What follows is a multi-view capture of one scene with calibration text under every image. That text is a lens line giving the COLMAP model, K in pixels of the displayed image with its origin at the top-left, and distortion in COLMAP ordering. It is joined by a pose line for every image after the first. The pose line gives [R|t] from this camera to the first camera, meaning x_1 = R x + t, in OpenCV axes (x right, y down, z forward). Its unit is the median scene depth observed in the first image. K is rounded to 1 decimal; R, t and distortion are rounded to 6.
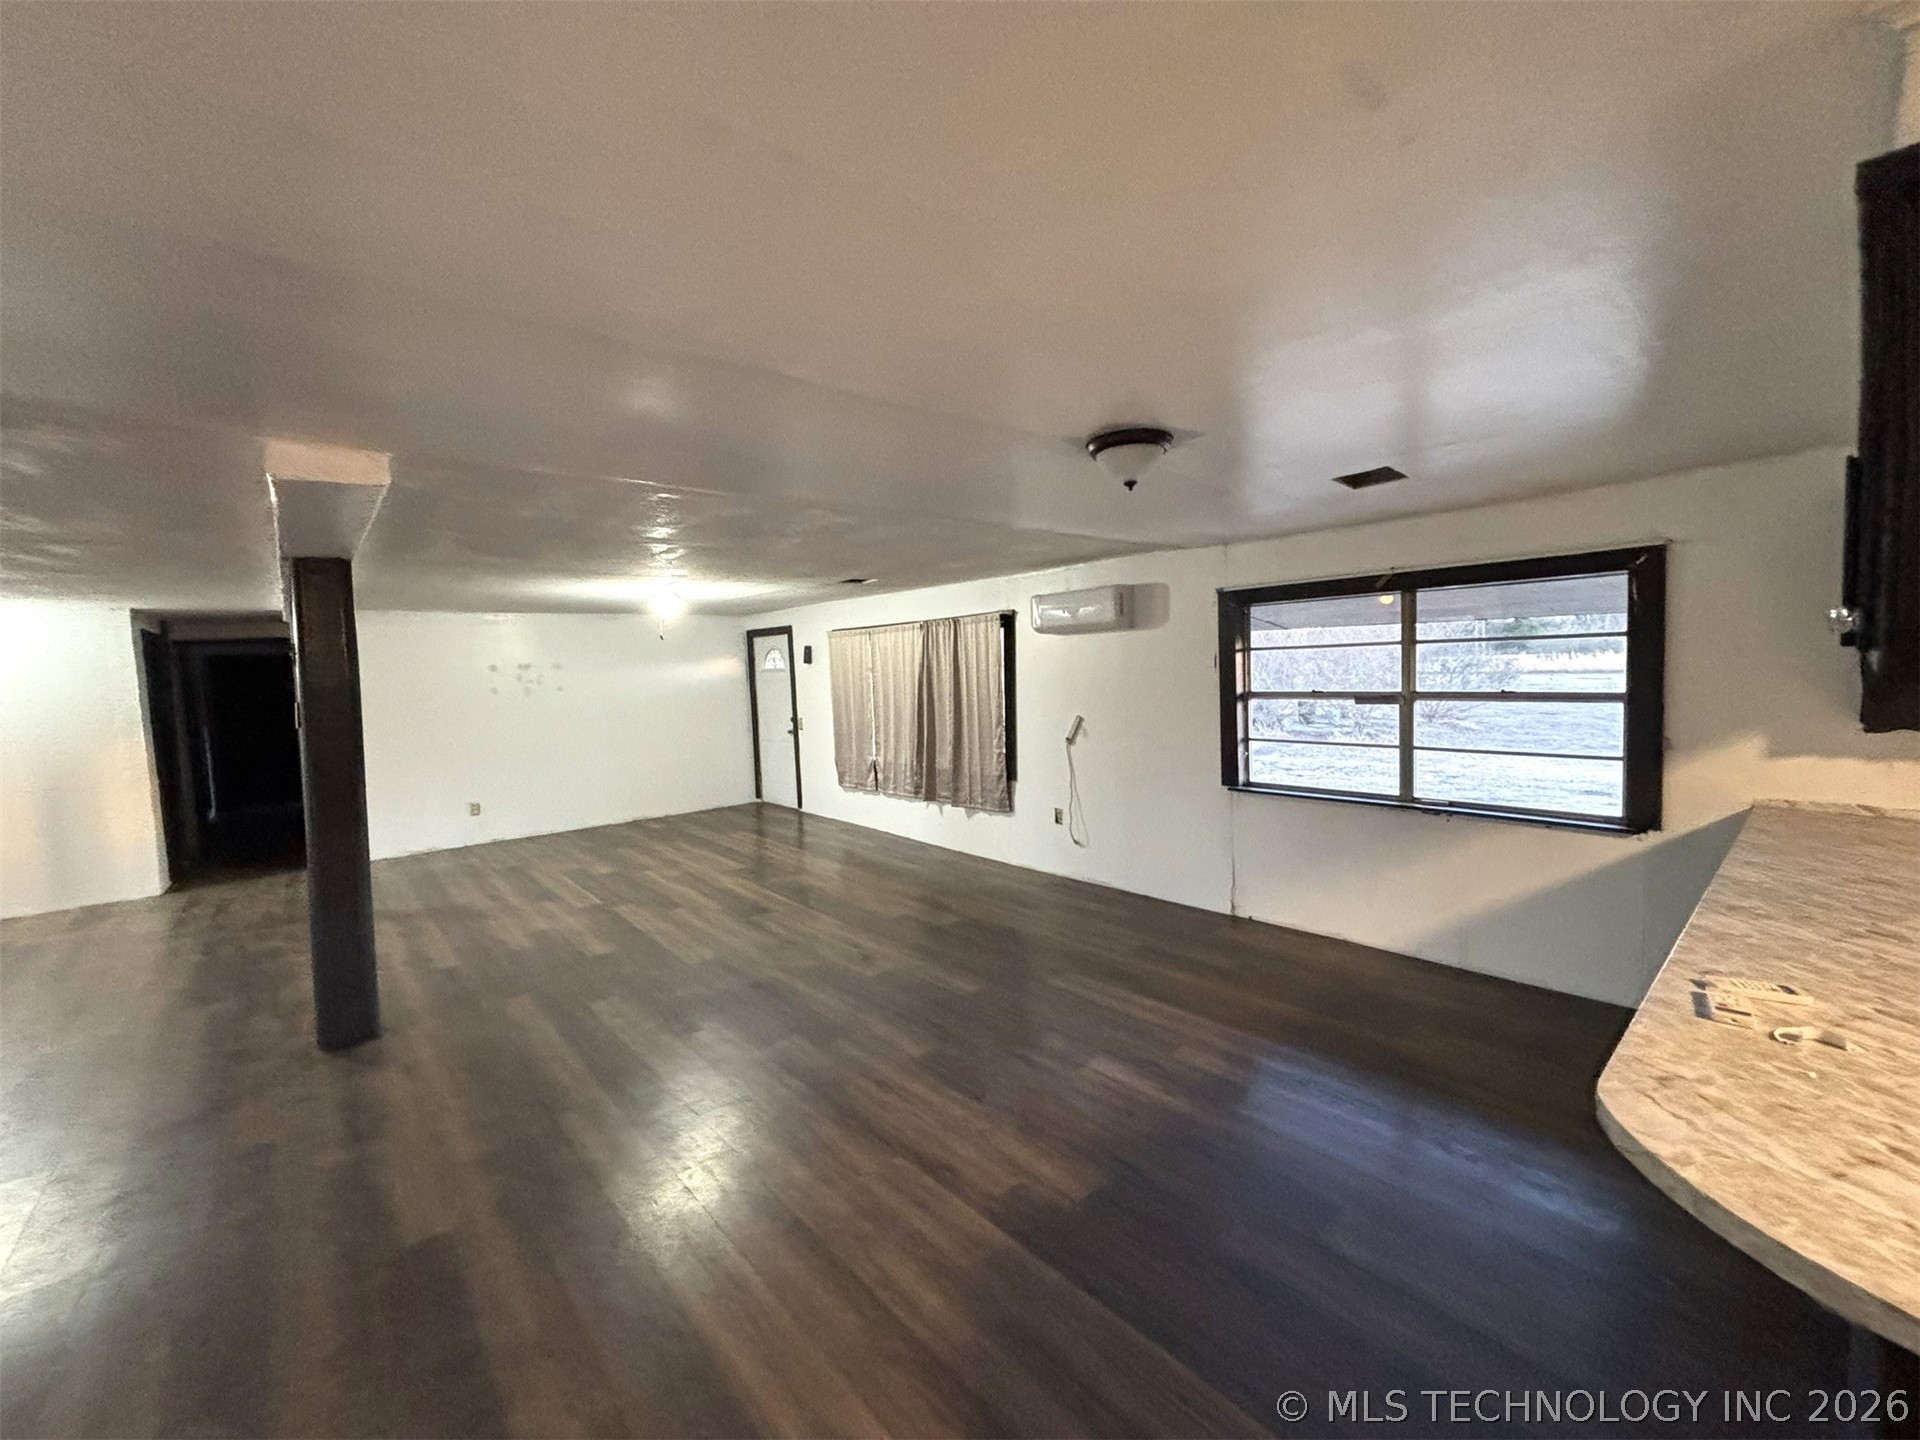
lens RADIAL K [[771.9, 0, 963.2], [0, 771.9, 719.1], [0, 0, 1]] dist [0.004370, -0.001174]
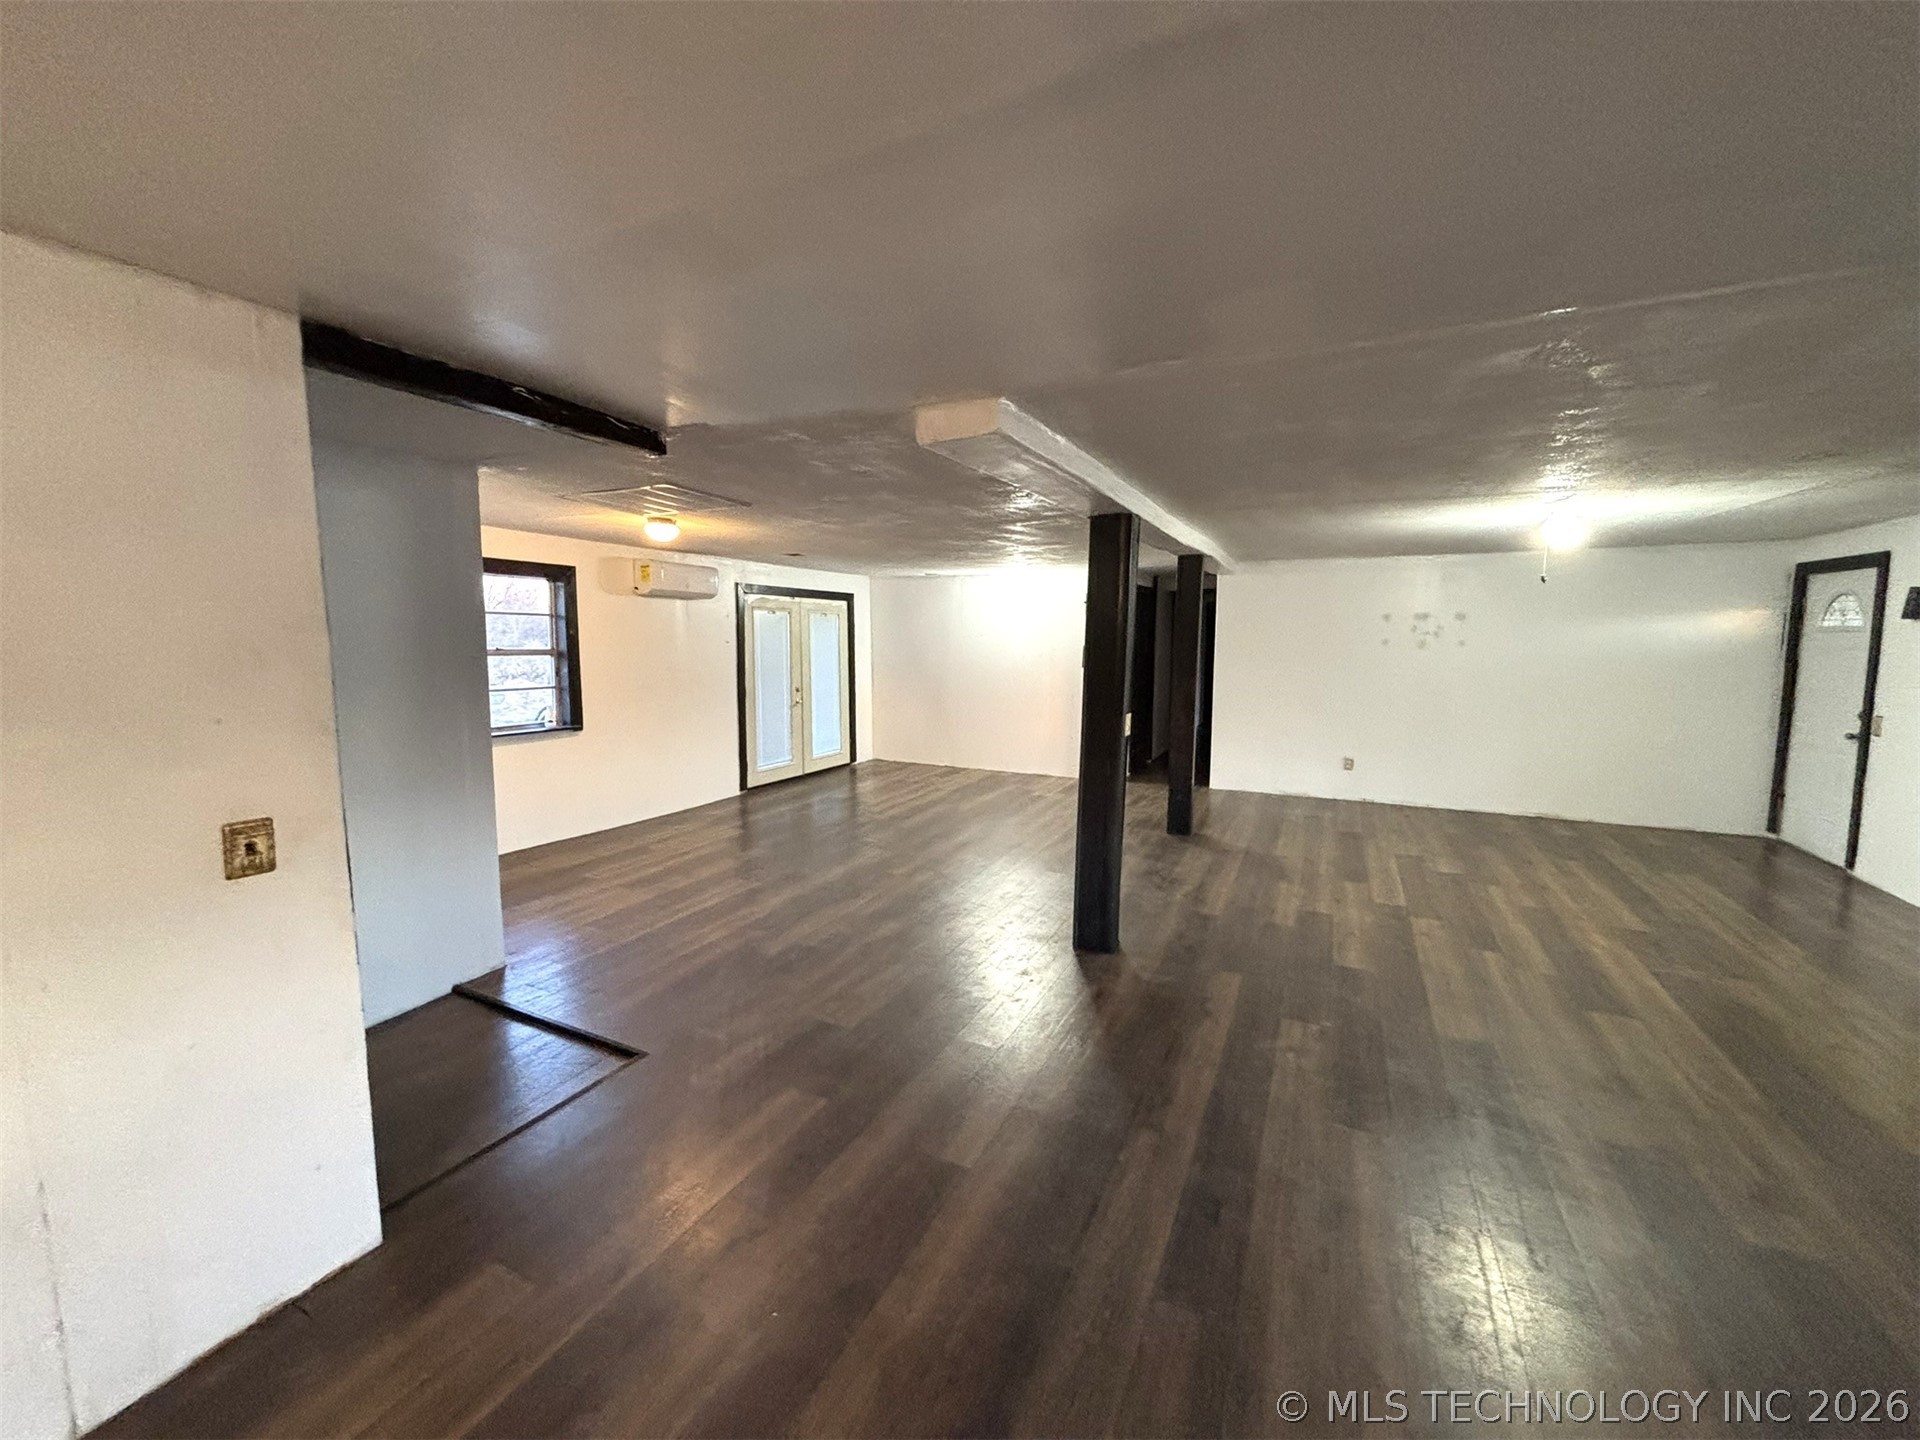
lens RADIAL K [[771.9, 0, 954.7], [0, 771.9, 710.8], [0, 0, 1]] dist [0.004370, -0.001174]
pose [[0.386305, 0.130700, -0.913064, 0.073246], [-0.078437, 0.990979, 0.108668, -0.020885], [0.919030, 0.029639, 0.393072, 0.228227]]
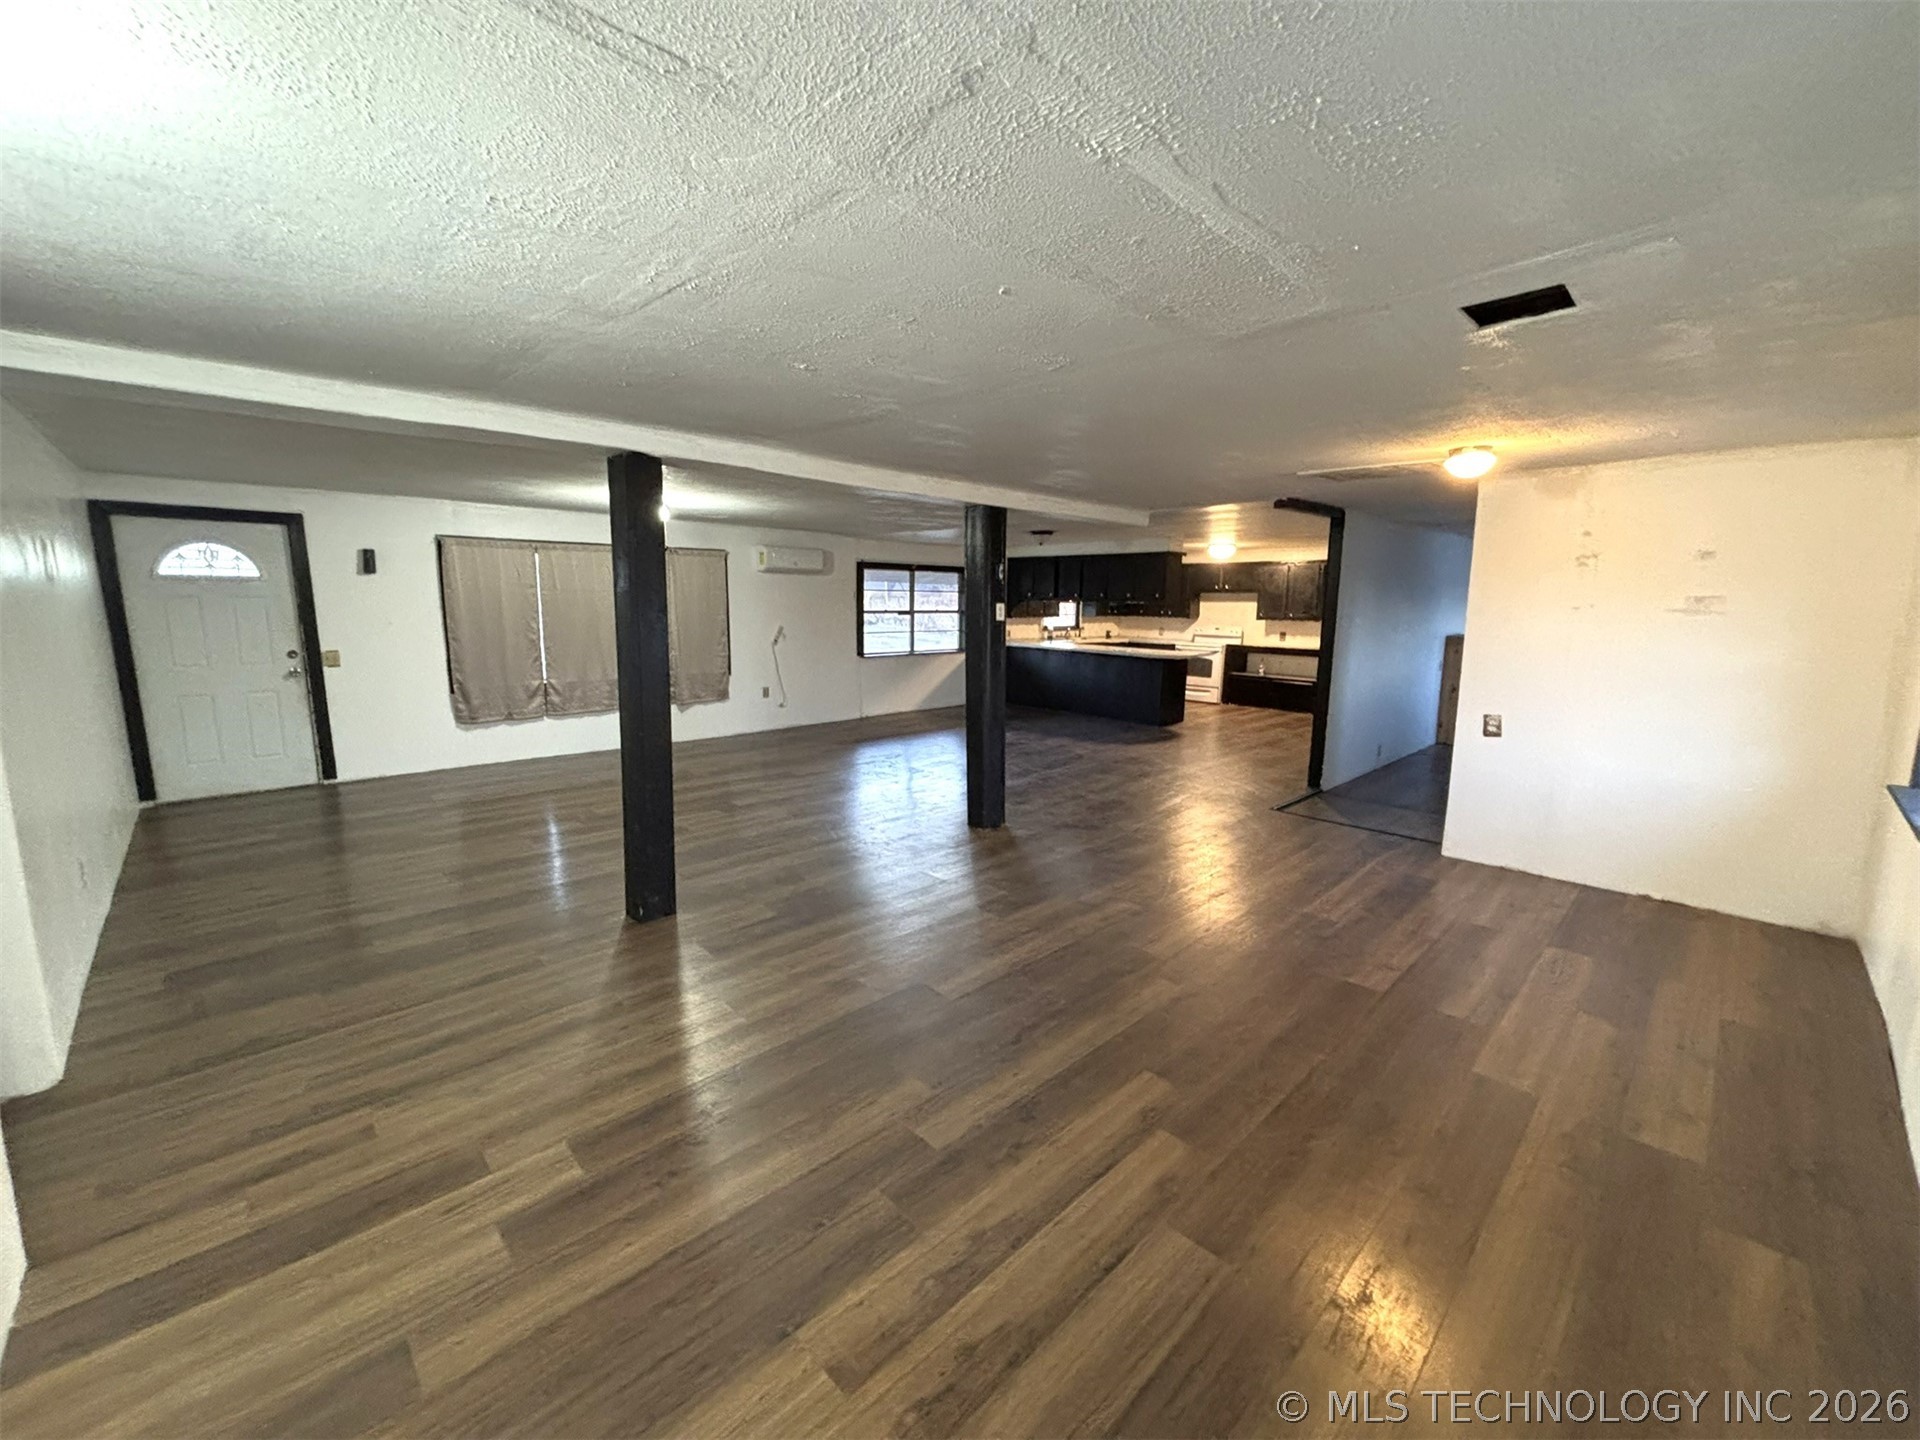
lens RADIAL K [[771.9, 0, 956.8], [0, 771.9, 718.7], [0, 0, 1]] dist [0.004370, -0.001174]
pose [[-0.055470, -0.123257, 0.990823, -1.479712], [0.055859, 0.990414, 0.126333, 0.005336], [-0.996897, 0.062354, -0.048053, 0.723684]]
